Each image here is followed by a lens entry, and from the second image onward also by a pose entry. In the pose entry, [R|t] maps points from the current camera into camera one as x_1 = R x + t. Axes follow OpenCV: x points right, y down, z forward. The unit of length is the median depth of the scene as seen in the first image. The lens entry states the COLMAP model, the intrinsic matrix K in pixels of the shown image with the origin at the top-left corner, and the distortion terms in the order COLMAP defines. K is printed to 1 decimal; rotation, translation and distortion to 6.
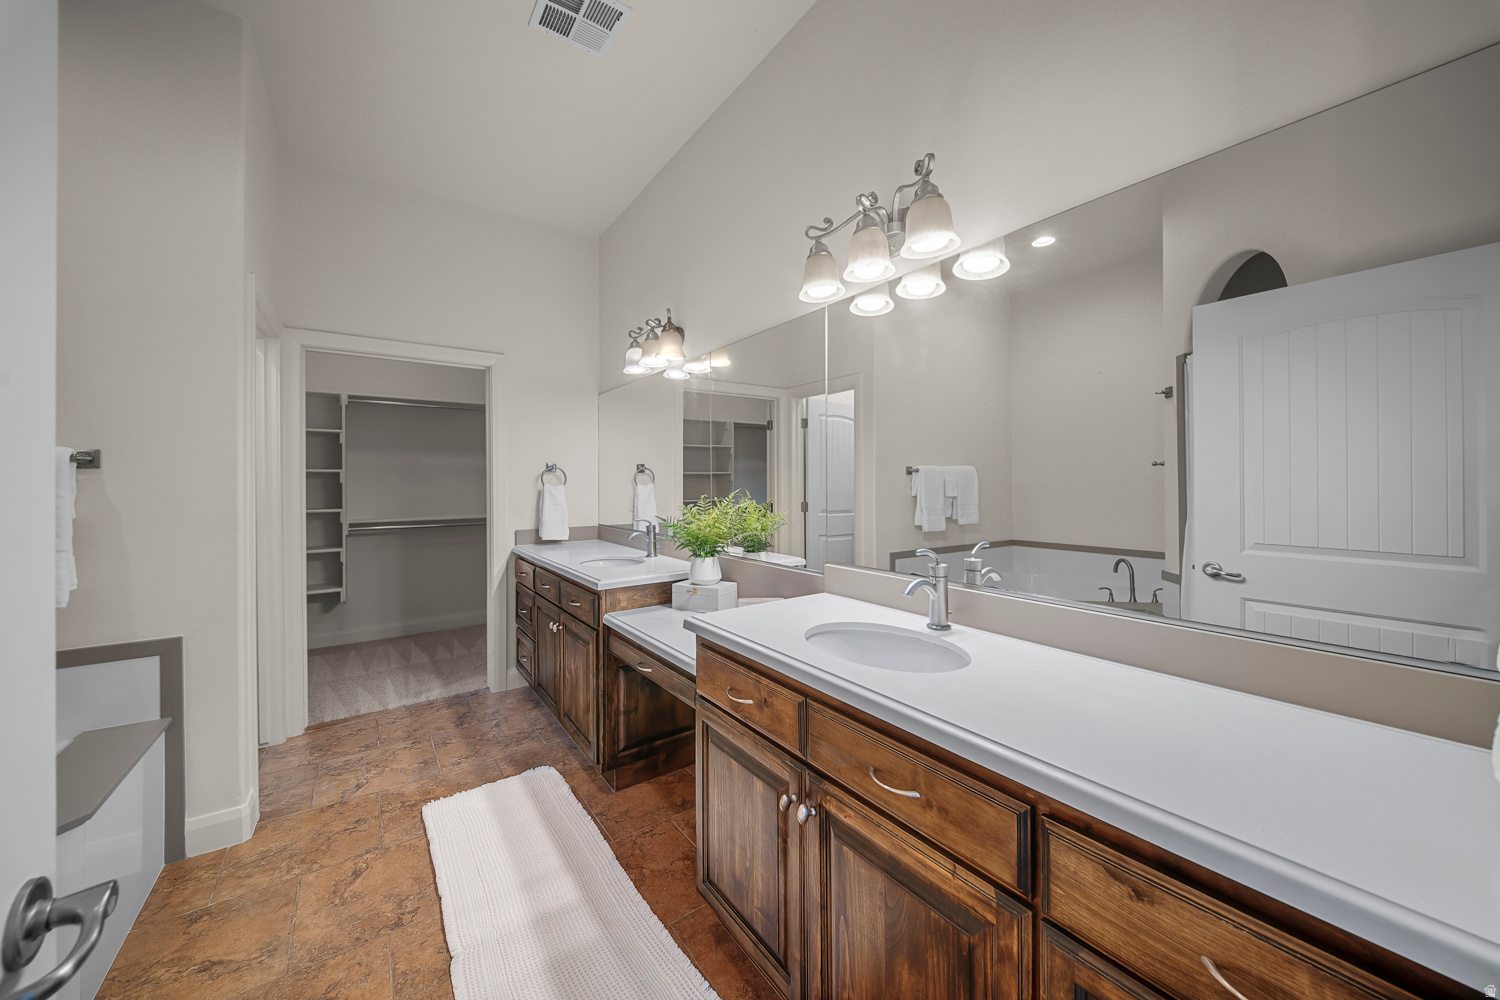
lens RADIAL K [[530.8, 0, 742.6], [0, 530.8, 482.3], [0, 0, 1]] dist [0.016097, -0.008761]
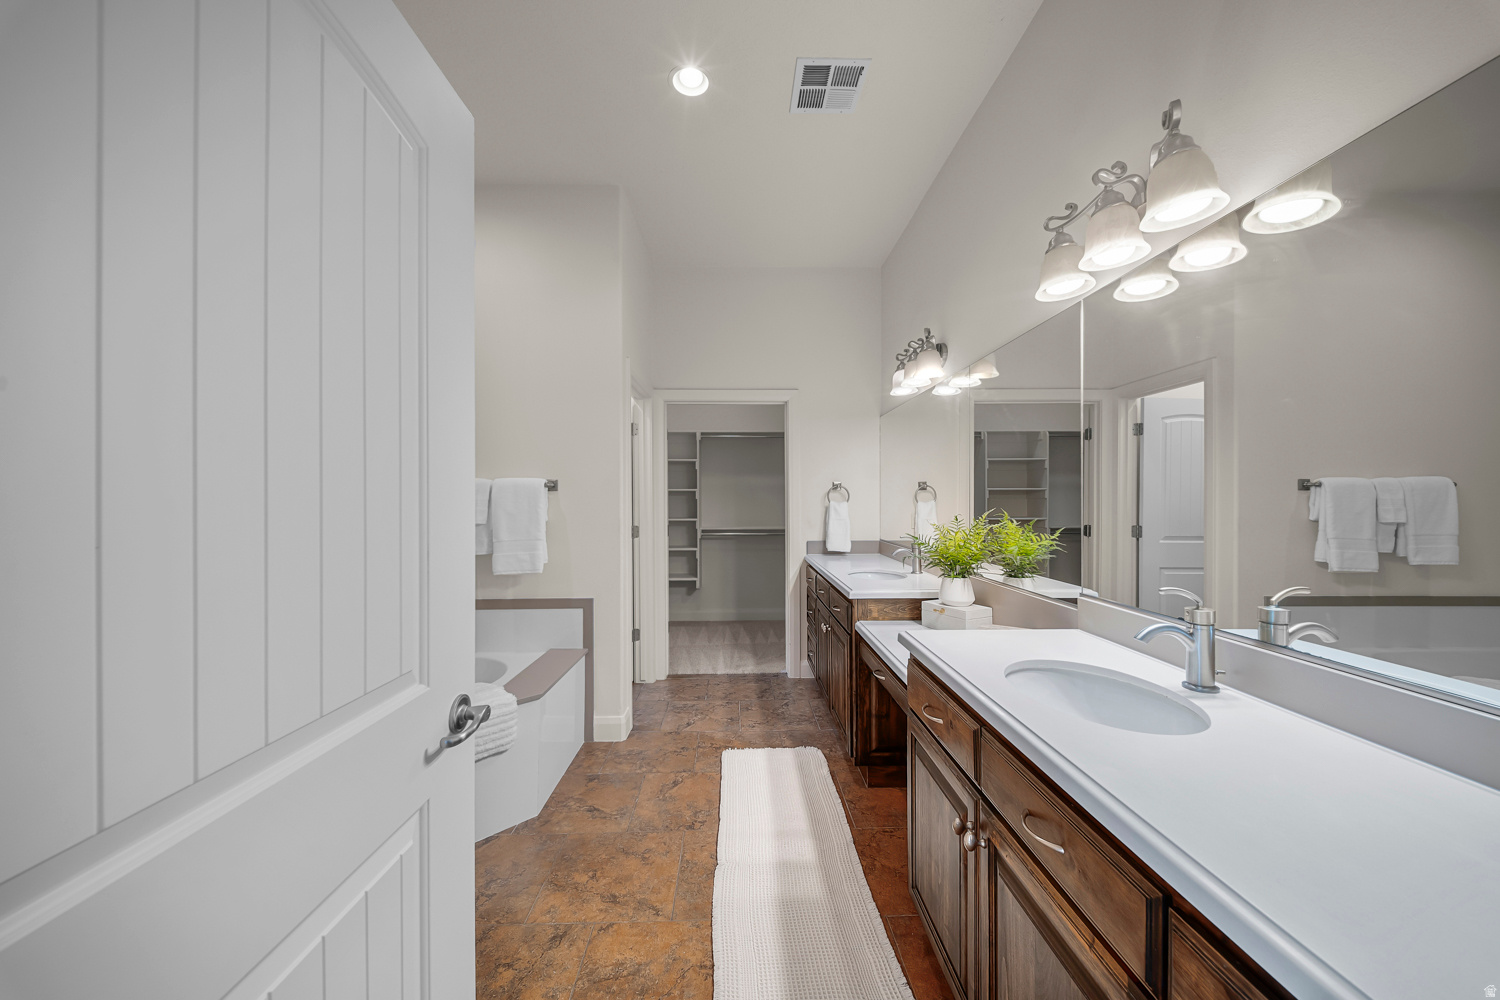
lens RADIAL K [[522.8, 0, 750.0], [0, 522.8, 500.0], [0, 0, 1]] dist [0.012463, -0.011578]
pose [[0.831326, 0.005171, -0.555760, 0.142089], [-0.002828, 0.999983, 0.005074, -0.005360], [0.555777, -0.002646, 0.831327, -0.012500]]
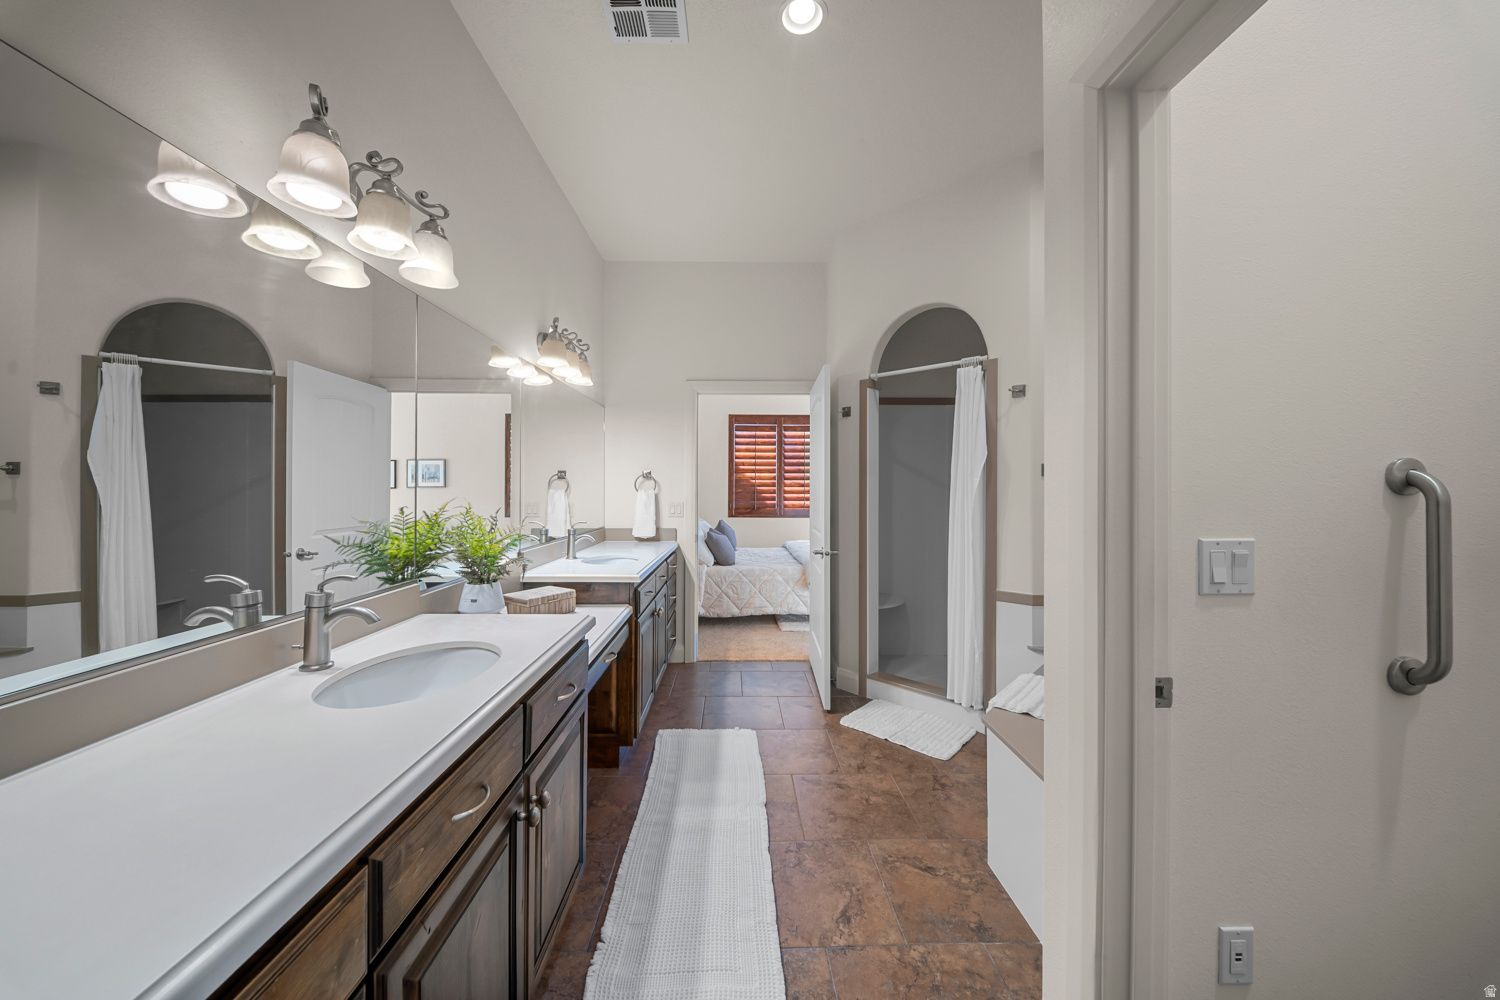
lens RADIAL K [[522.8, 0, 750.0], [0, 522.8, 500.0], [0, 0, 1]] dist [0.012463, -0.011578]
pose [[-0.830185, -0.004966, 0.557466, -0.818423], [0.000829, 0.999948, 0.010142, 0.009856], [-0.557488, 0.008882, -0.830138, 1.382666]]
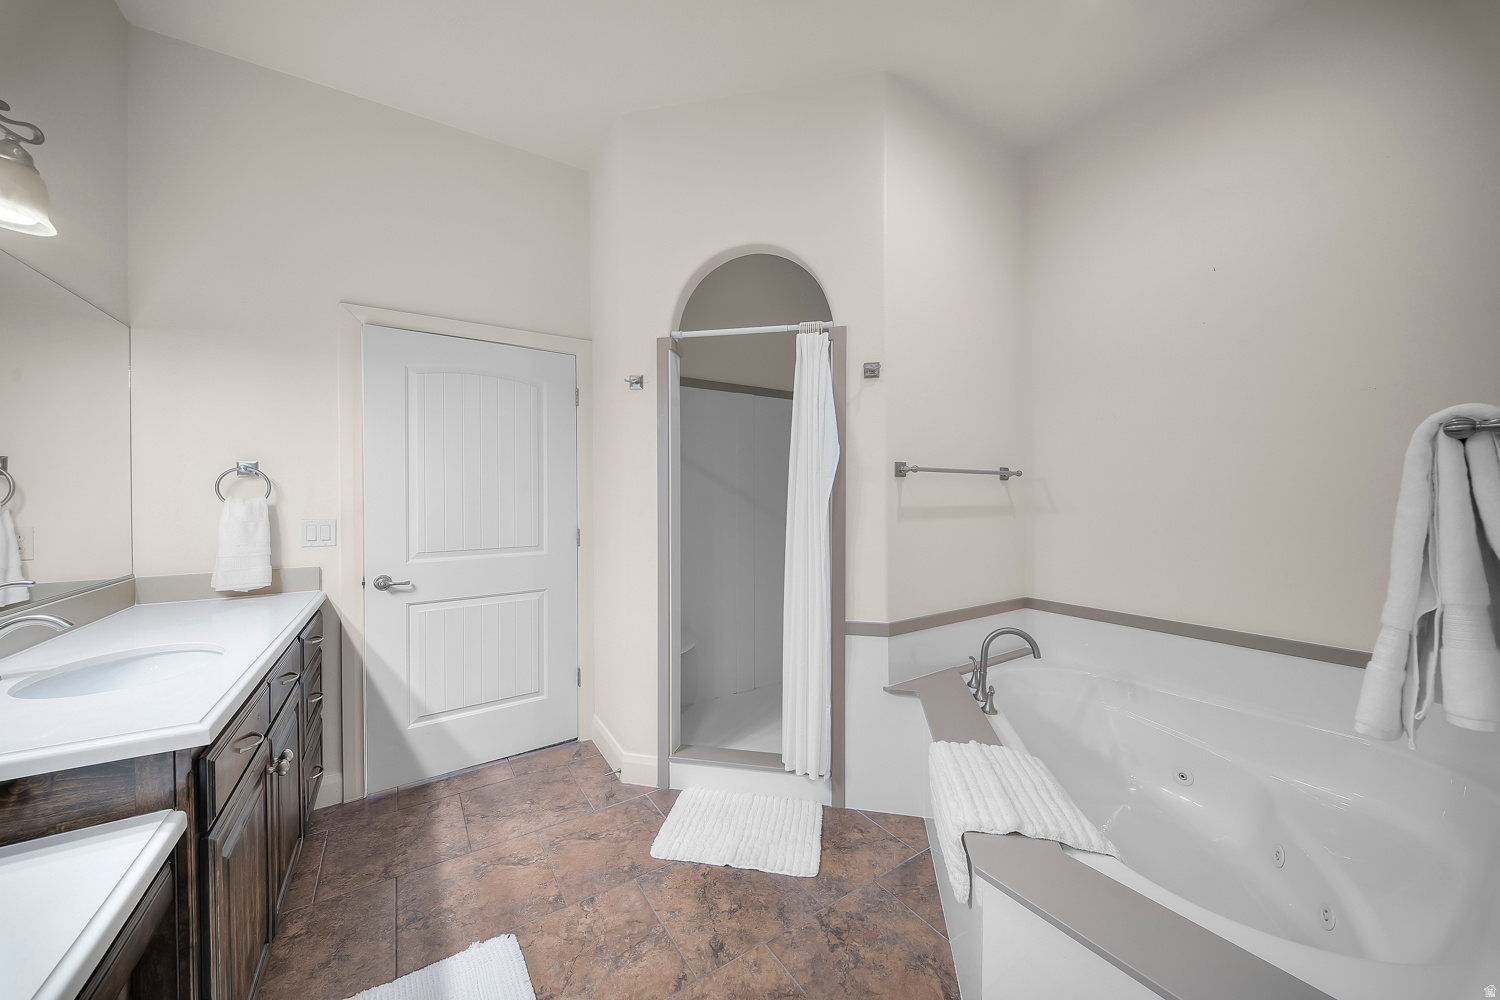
lens RADIAL K [[522.8, 0, 750.0], [0, 522.8, 500.0], [0, 0, 1]] dist [0.012463, -0.011578]
pose [[-0.999212, 0.012114, 0.037807, -0.494325], [0.012283, 0.999916, 0.004226, 0.004521], [-0.037753, 0.004687, -0.999276, 1.033178]]
